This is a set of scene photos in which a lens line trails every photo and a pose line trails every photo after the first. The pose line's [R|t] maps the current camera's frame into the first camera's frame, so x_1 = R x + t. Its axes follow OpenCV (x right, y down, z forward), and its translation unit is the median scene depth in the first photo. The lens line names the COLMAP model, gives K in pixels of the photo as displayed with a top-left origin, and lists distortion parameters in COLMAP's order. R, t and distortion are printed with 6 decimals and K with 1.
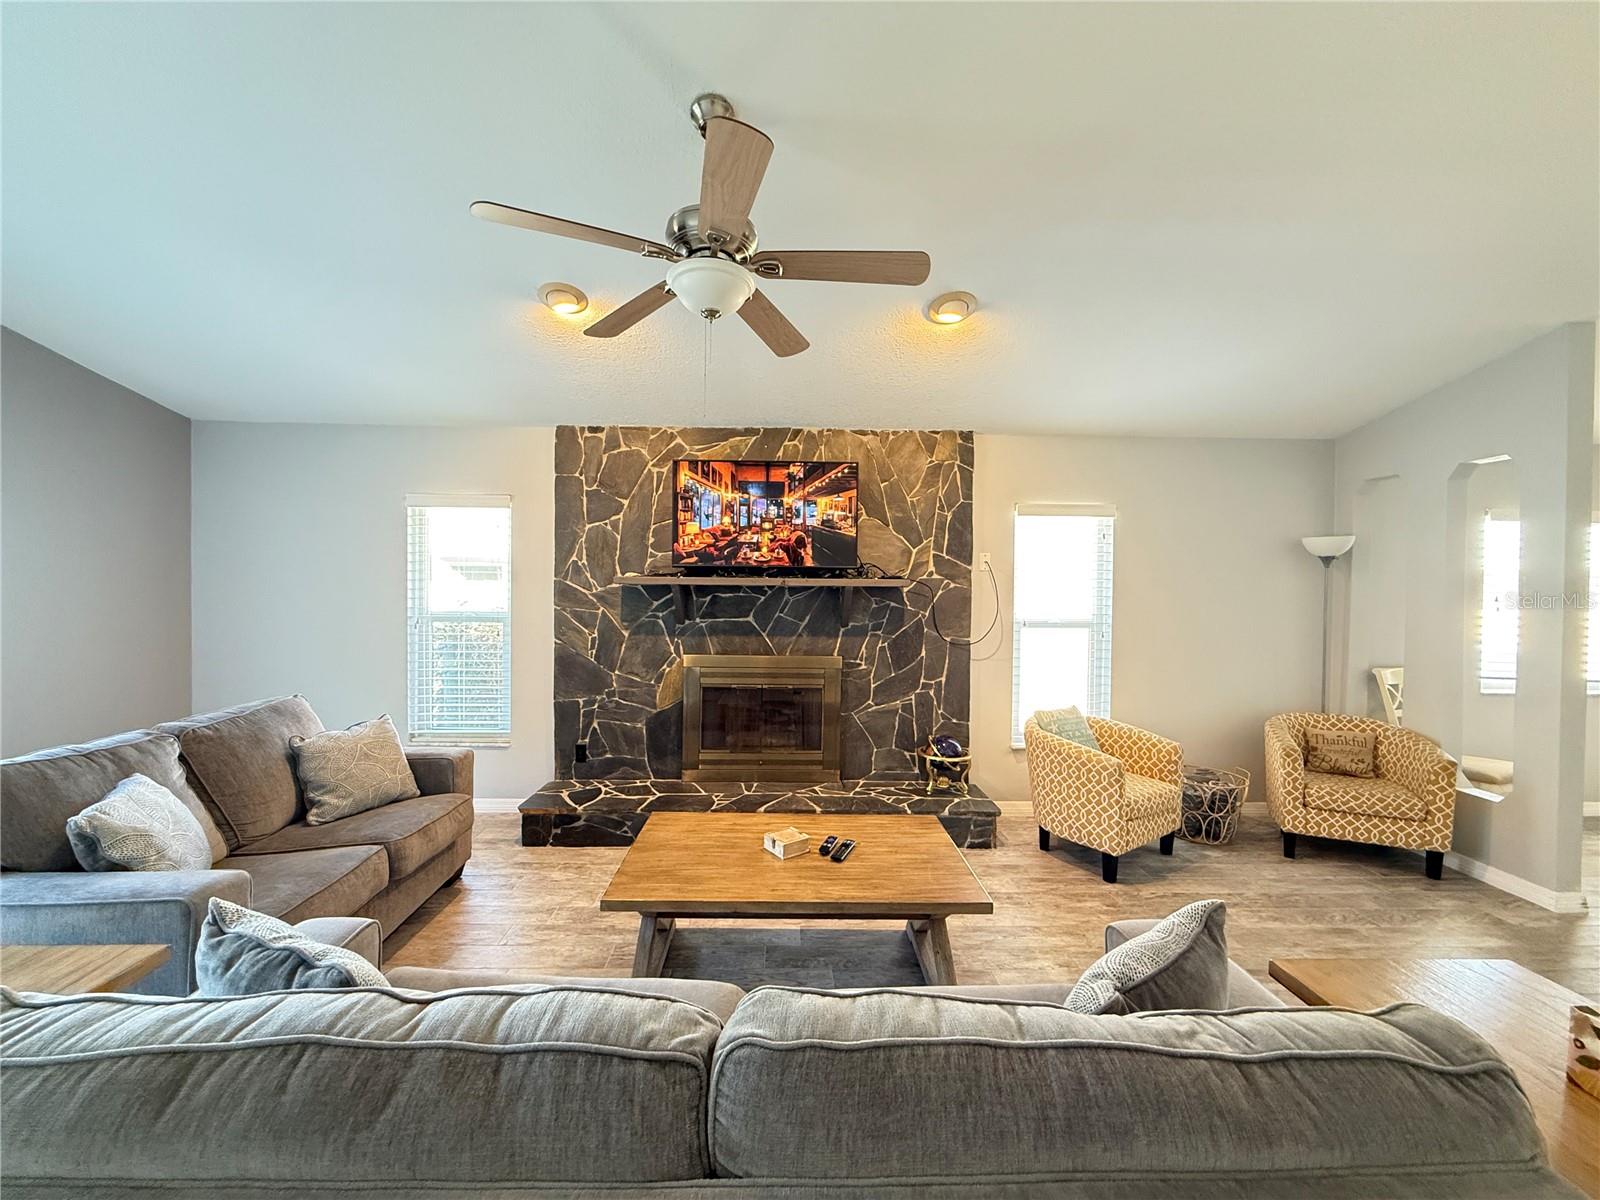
lens RADIAL K [[640.7, 0, 799.8], [0, 640.7, 599.5], [0, 0, 1]] dist [0.001270, 0.000214]
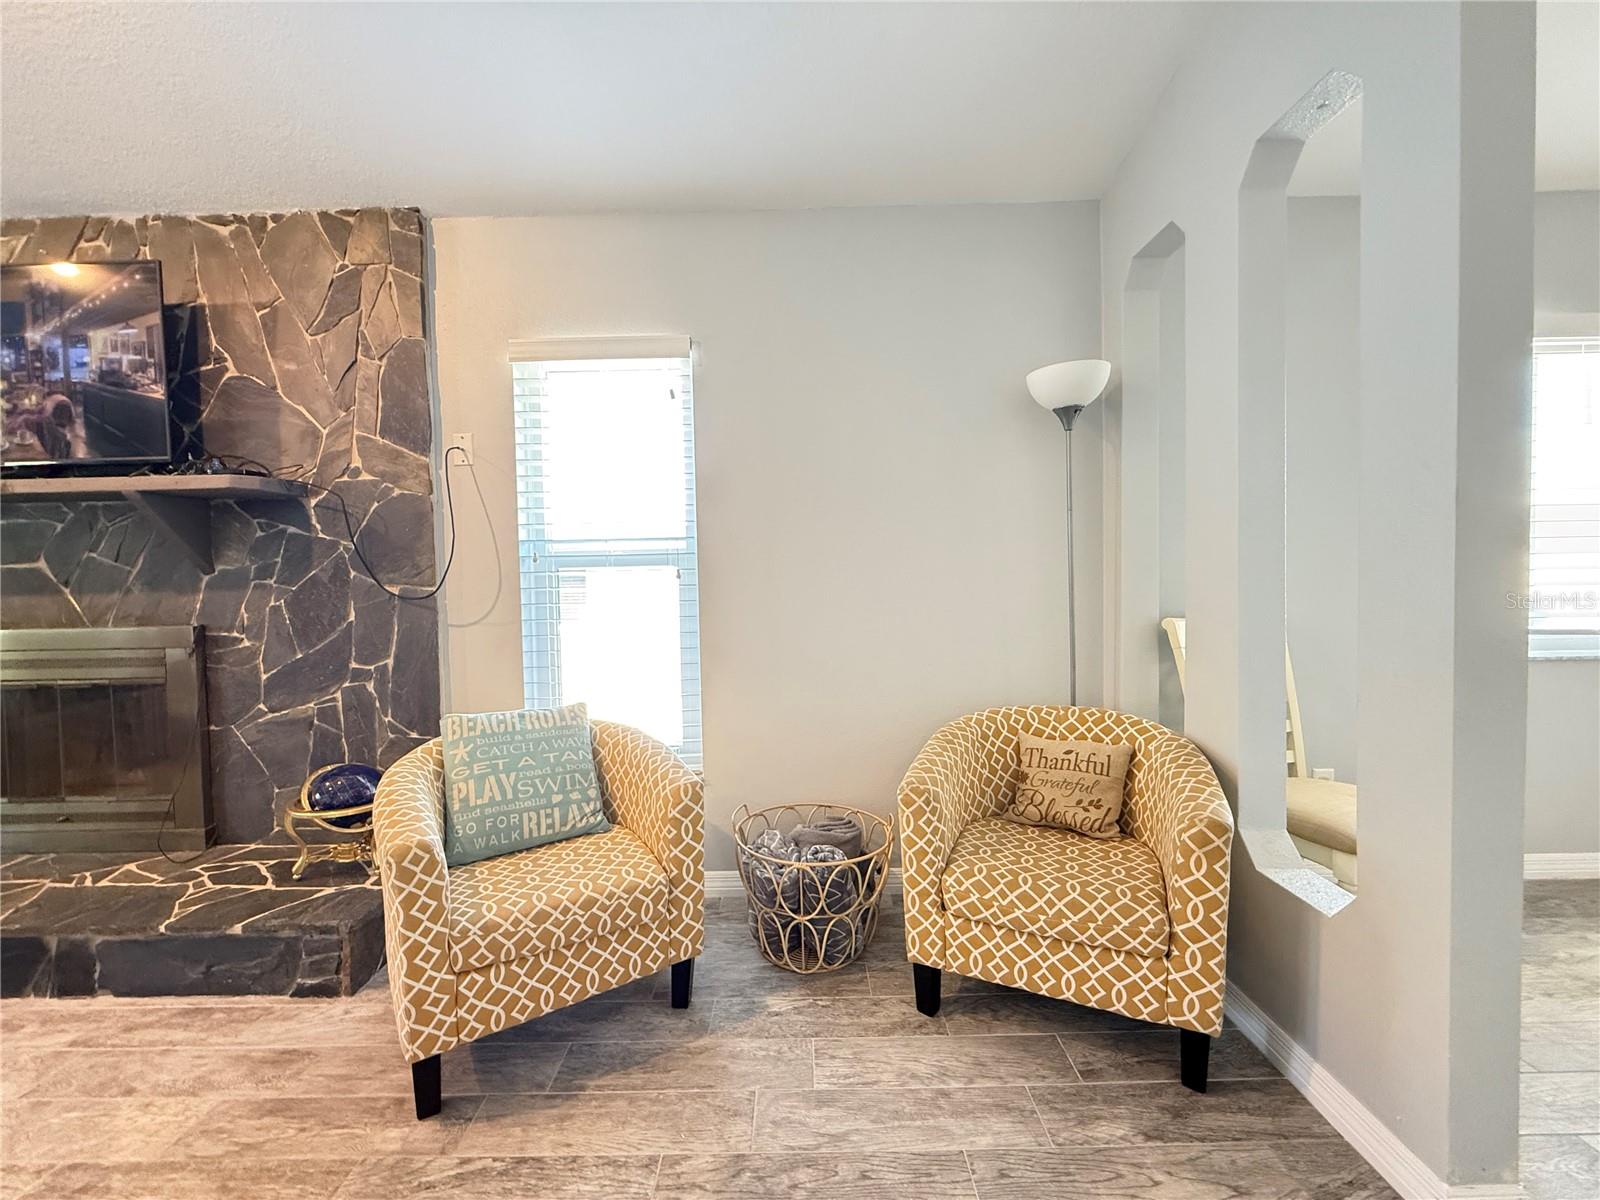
lens RADIAL K [[640.7, 0, 800.2], [0, 640.7, 601.3], [0, 0, 1]] dist [0.001270, 0.000214]
pose [[0.998995, -0.030972, -0.032401, 0.631554], [0.031616, 0.999309, 0.019542, 0.075986], [0.031773, -0.020547, 0.999284, 0.478033]]
